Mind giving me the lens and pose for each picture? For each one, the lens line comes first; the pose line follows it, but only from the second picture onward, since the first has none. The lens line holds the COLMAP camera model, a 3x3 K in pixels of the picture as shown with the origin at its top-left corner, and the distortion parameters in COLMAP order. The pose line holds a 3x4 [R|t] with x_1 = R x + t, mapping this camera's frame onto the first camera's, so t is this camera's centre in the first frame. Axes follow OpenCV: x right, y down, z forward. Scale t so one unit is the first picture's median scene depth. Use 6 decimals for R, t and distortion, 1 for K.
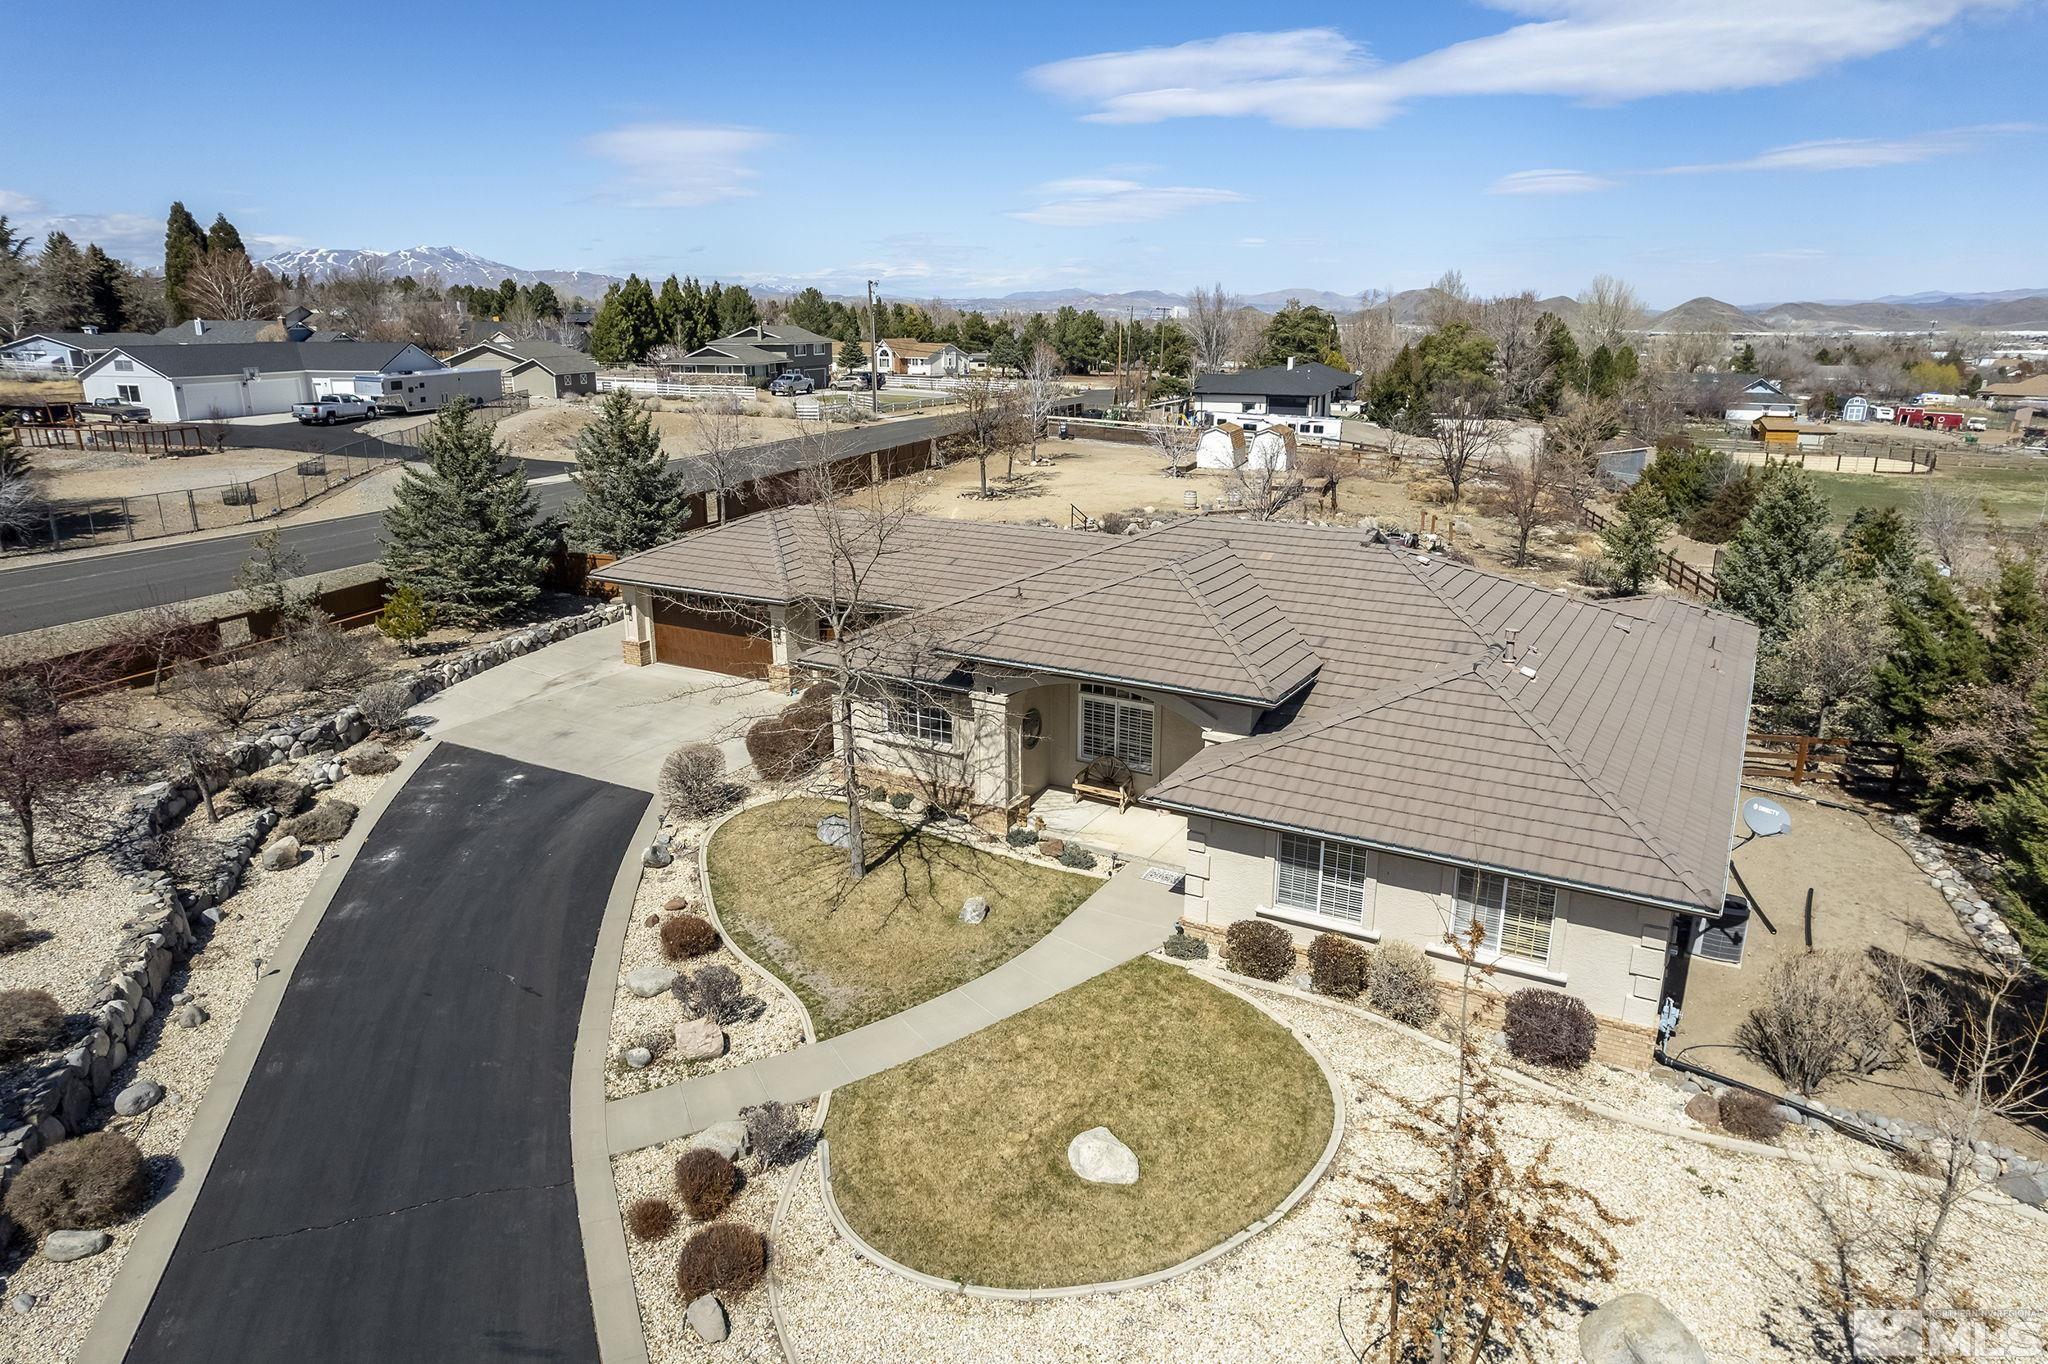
lens RADIAL K [[1310.4, 0, 1033.7], [0, 1310.4, 675.0], [0, 0, 1]] dist [-0.076904, 0.084347]
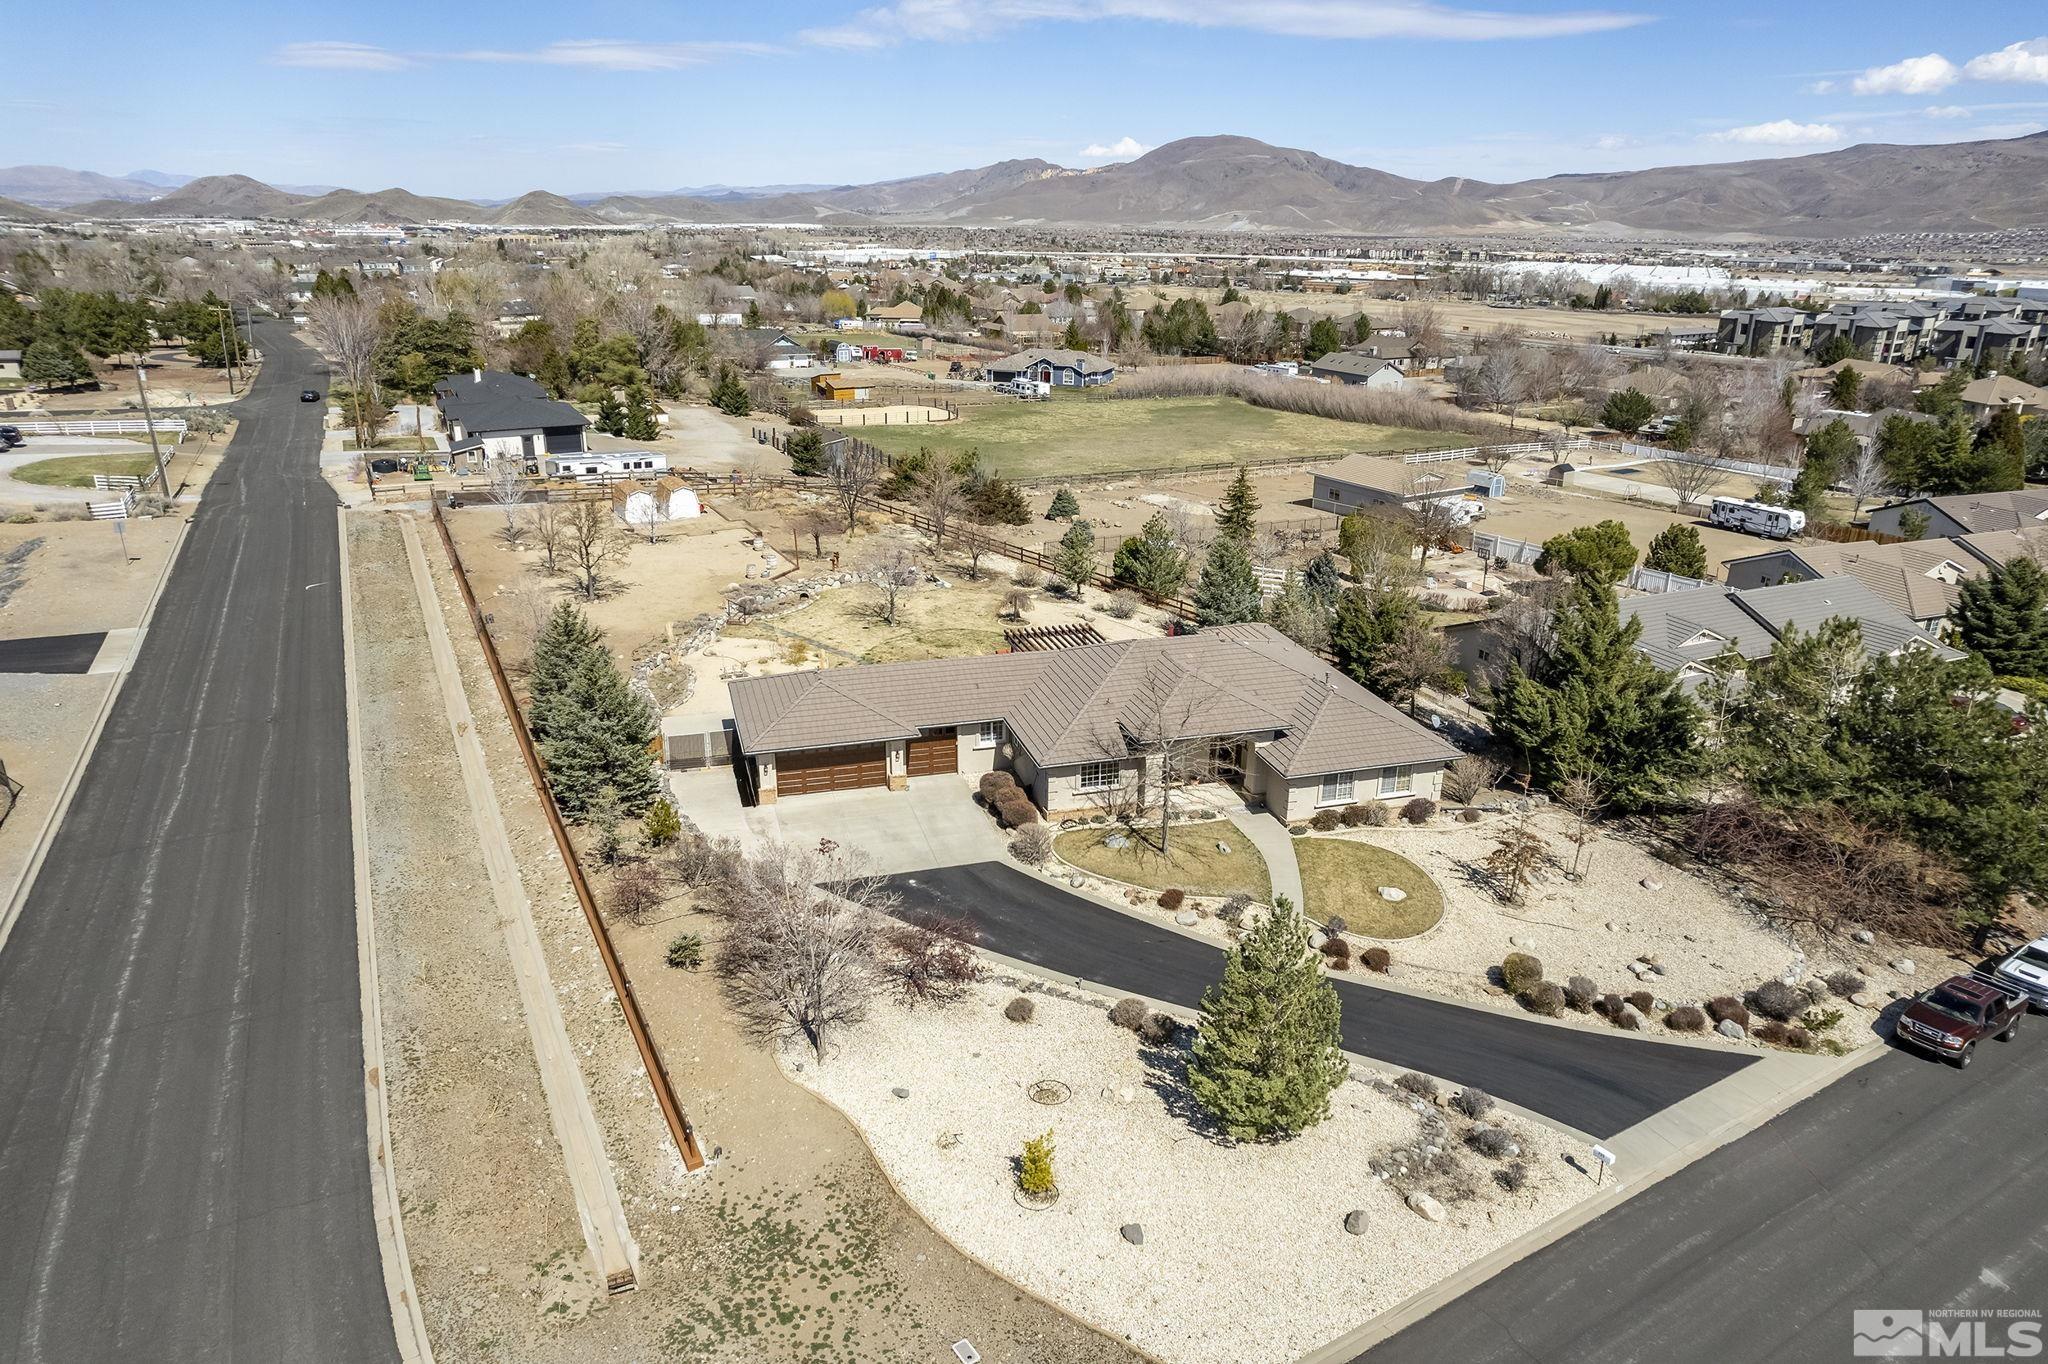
lens RADIAL K [[1310.4, 0, 1033.7], [0, 1310.4, 675.0], [0, 0, 1]] dist [-0.076904, 0.084347]
pose [[0.685145, -0.237898, 0.688462, -1.257033], [0.182933, 0.971068, 0.153500, -0.370825], [-0.705061, 0.020773, 0.708842, -0.277569]]
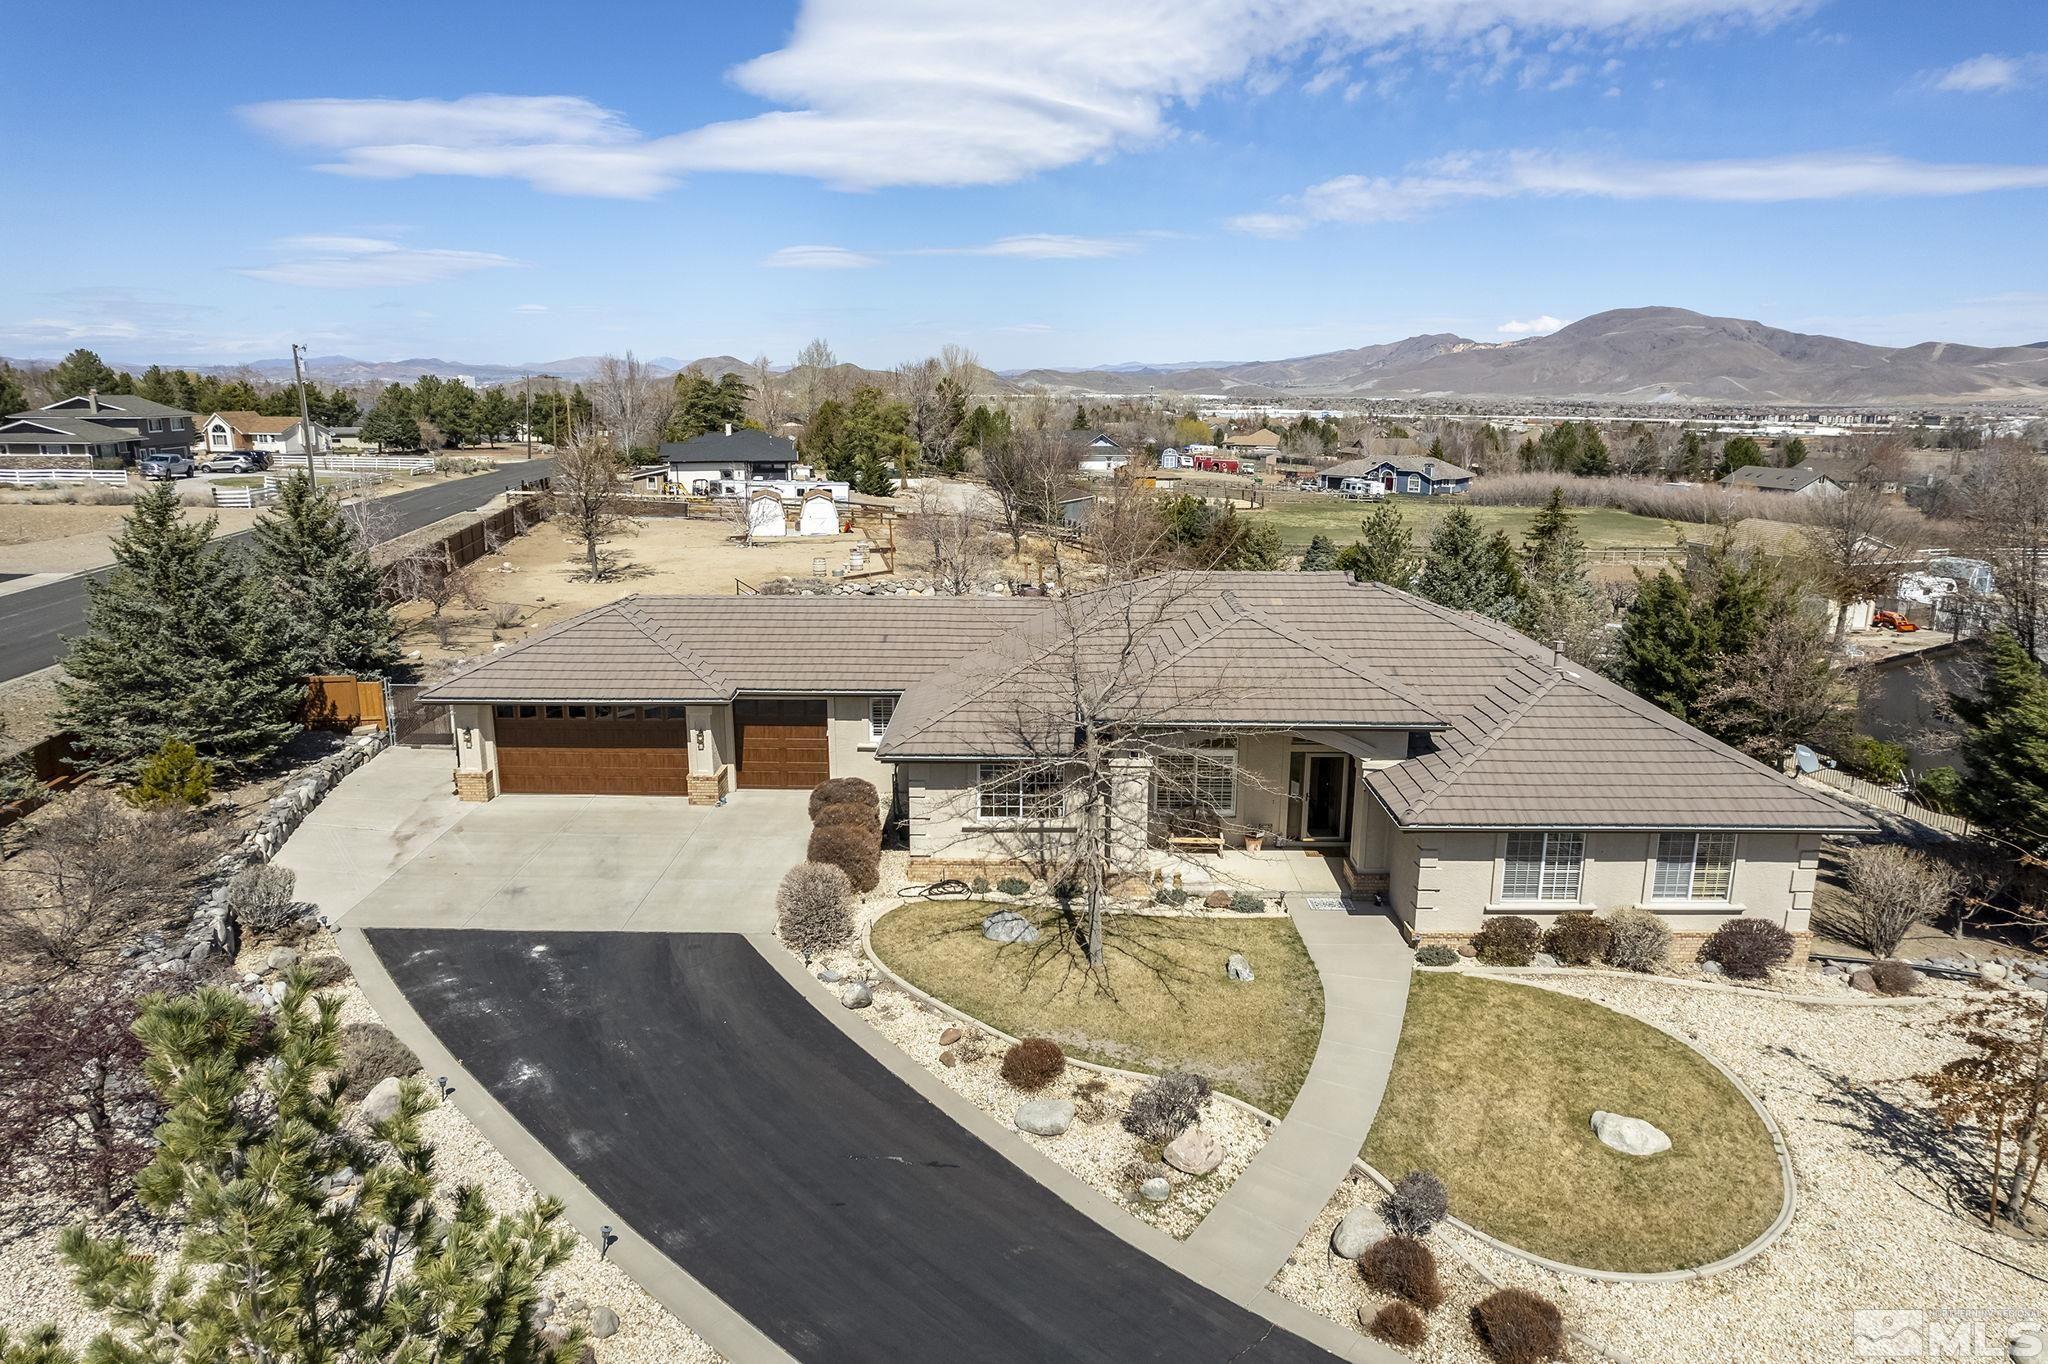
lens RADIAL K [[1310.4, 0, 1033.7], [0, 1310.4, 675.0], [0, 0, 1]] dist [-0.076904, 0.084347]
pose [[0.869735, -0.104582, 0.482312, -0.455752], [0.128062, 0.991639, -0.015906, -0.033885], [-0.476615, 0.075600, 0.875855, 0.128323]]
